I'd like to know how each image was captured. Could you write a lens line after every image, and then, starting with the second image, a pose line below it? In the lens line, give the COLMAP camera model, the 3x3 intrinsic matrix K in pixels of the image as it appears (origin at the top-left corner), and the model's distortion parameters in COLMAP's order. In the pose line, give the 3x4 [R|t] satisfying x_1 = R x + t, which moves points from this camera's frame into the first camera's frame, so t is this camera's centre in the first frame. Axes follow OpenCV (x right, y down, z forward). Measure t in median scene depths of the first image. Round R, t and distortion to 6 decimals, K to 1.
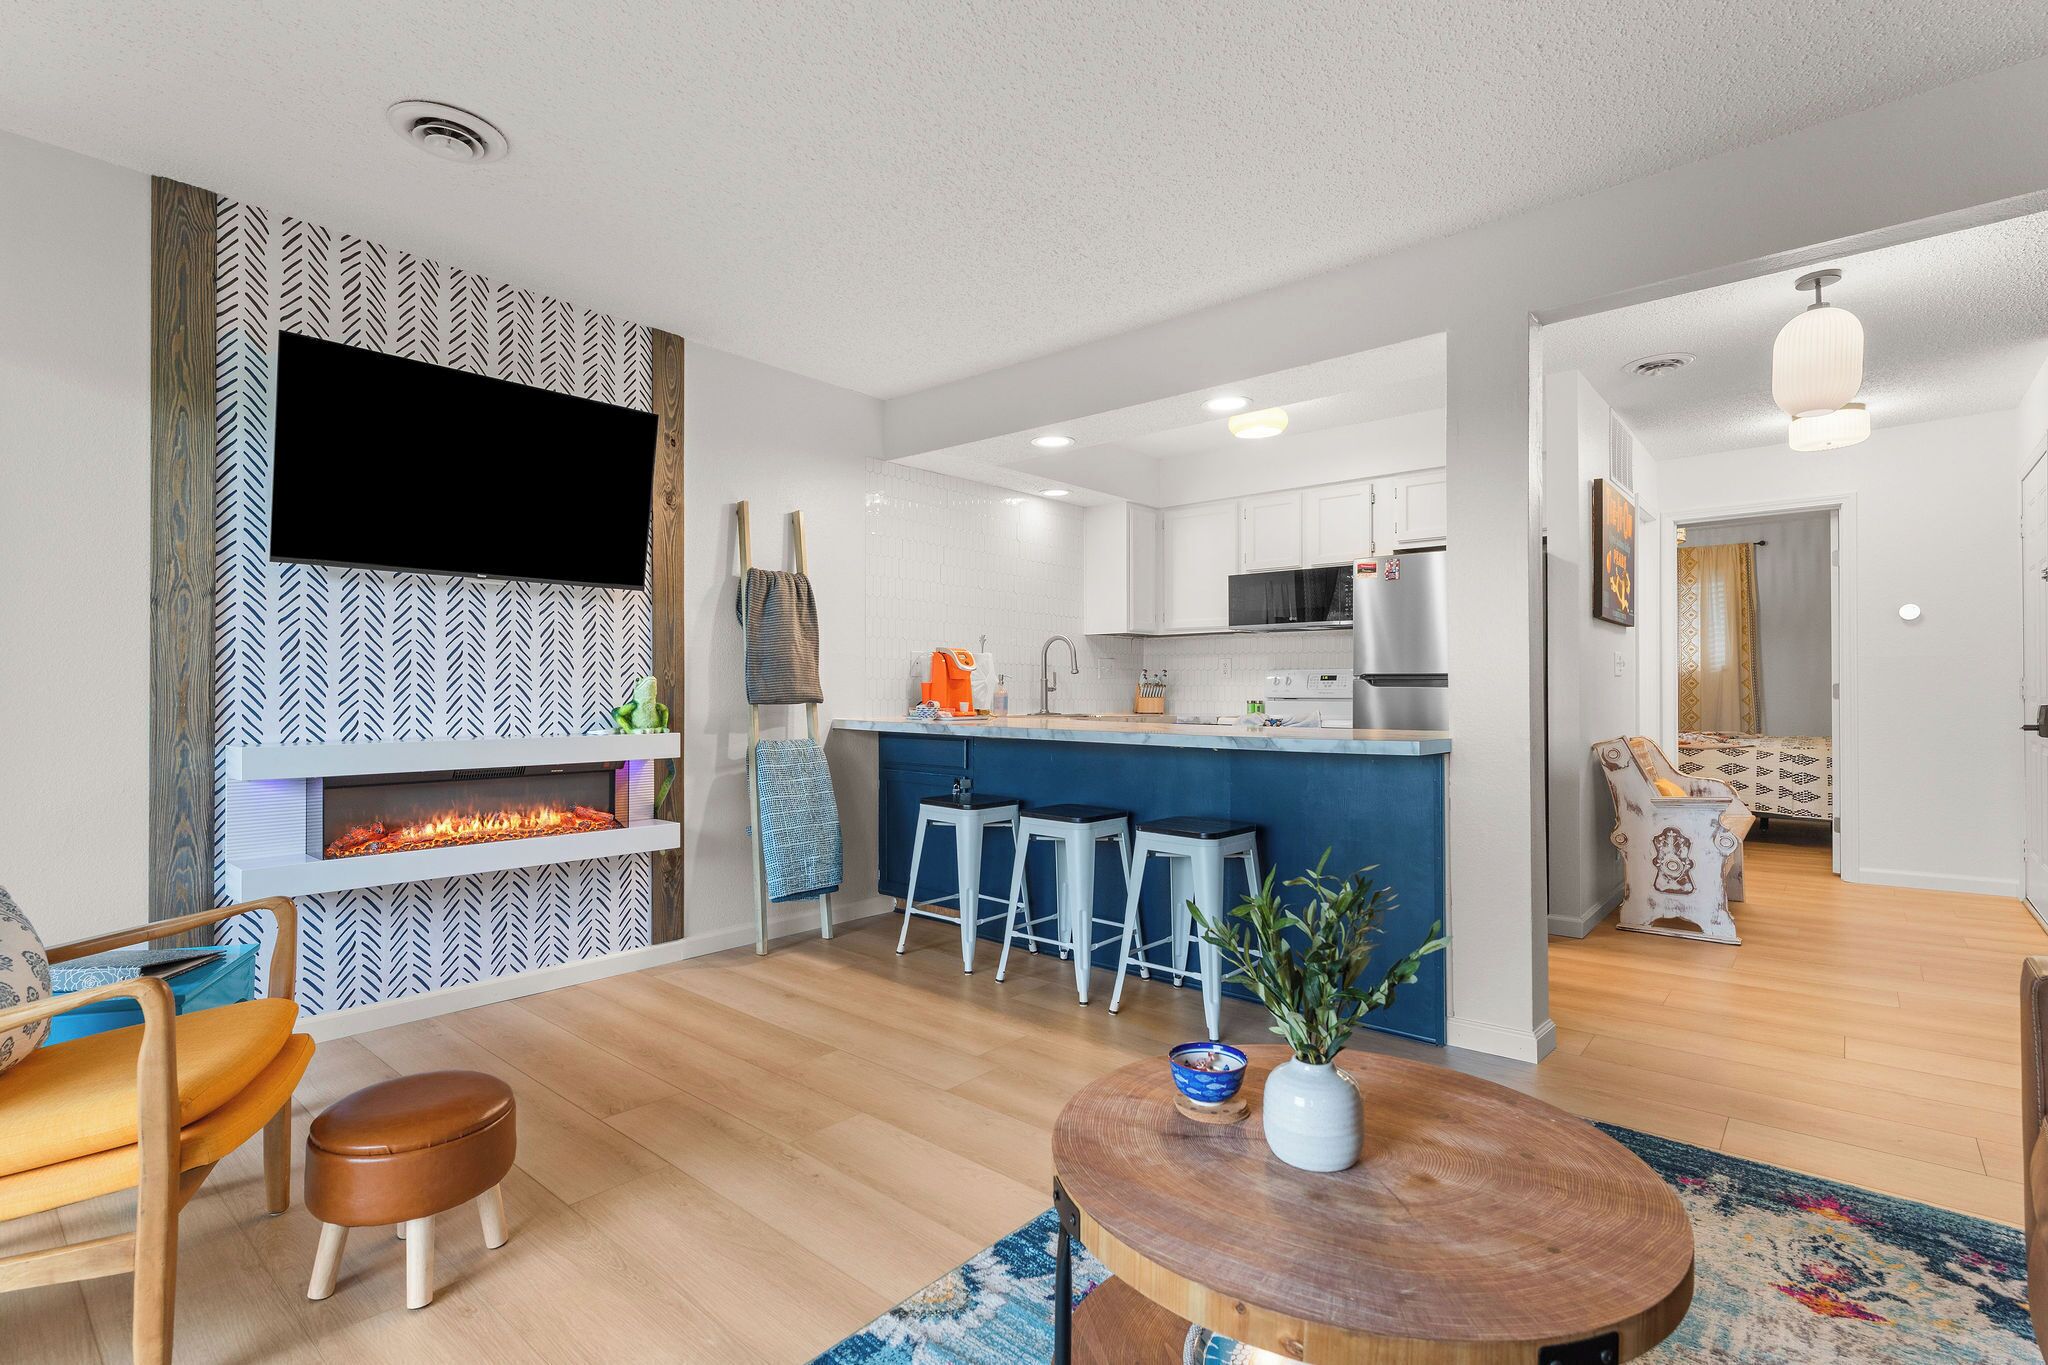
lens RADIAL K [[959.4, 0, 1024.0], [0, 959.4, 682.5], [0, 0, 1]] dist [-0.000366, -0.000333]
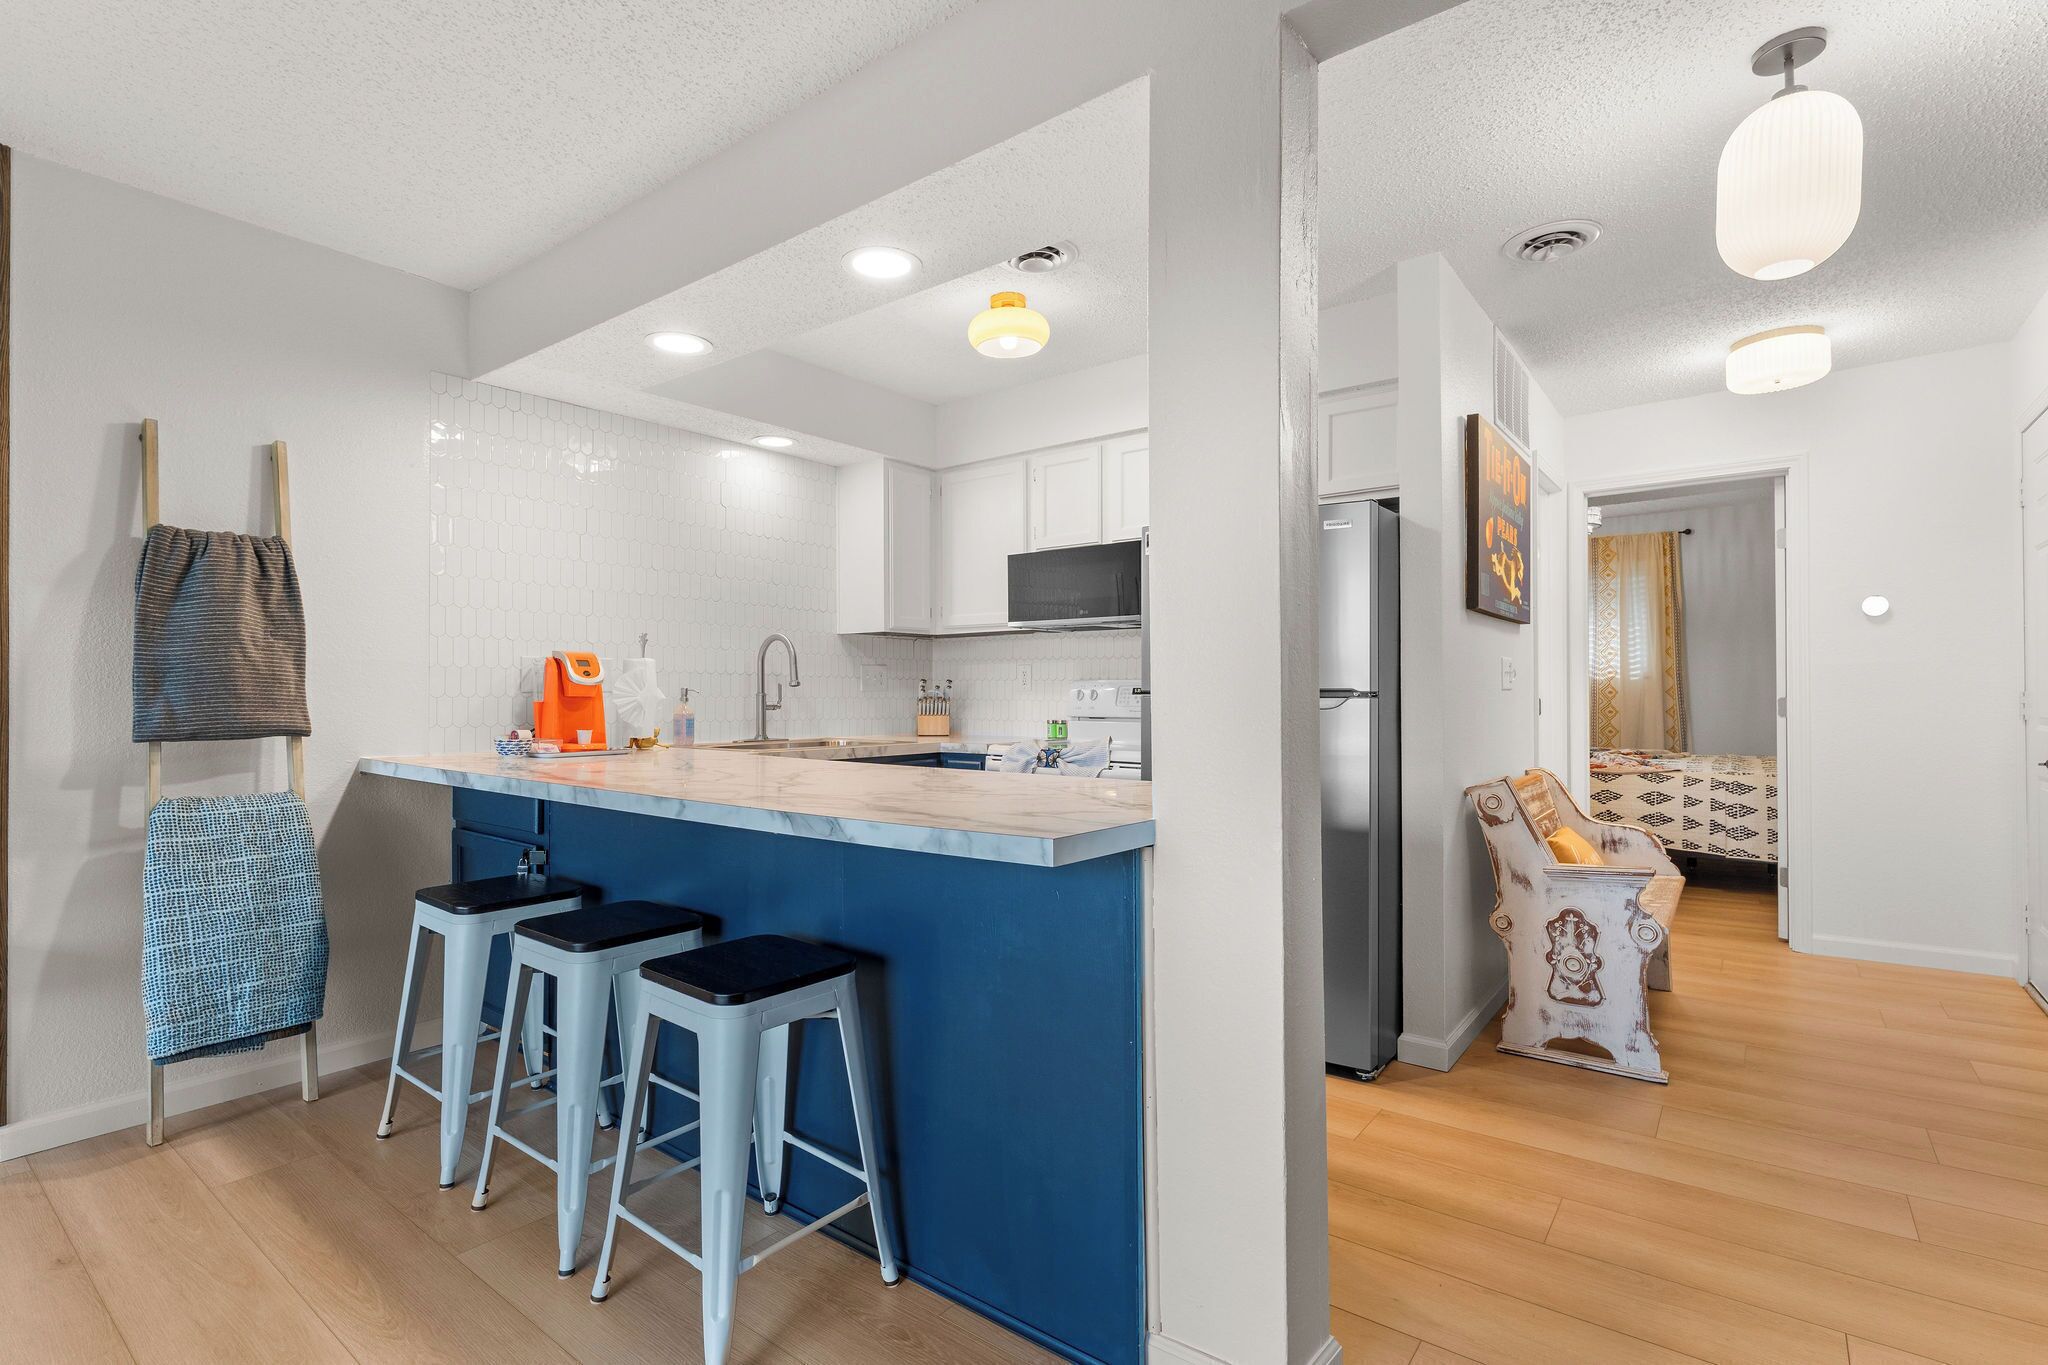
lens RADIAL K [[958.8, 0, 1024.0], [0, 958.8, 682.5], [0, 0, 1]] dist [0.000575, 0.000250]
pose [[0.998538, -0.000494, 0.054057, 0.219986], [0.000585, 0.999998, -0.001671, -0.012462], [-0.054057, 0.001701, 0.998536, 0.297626]]
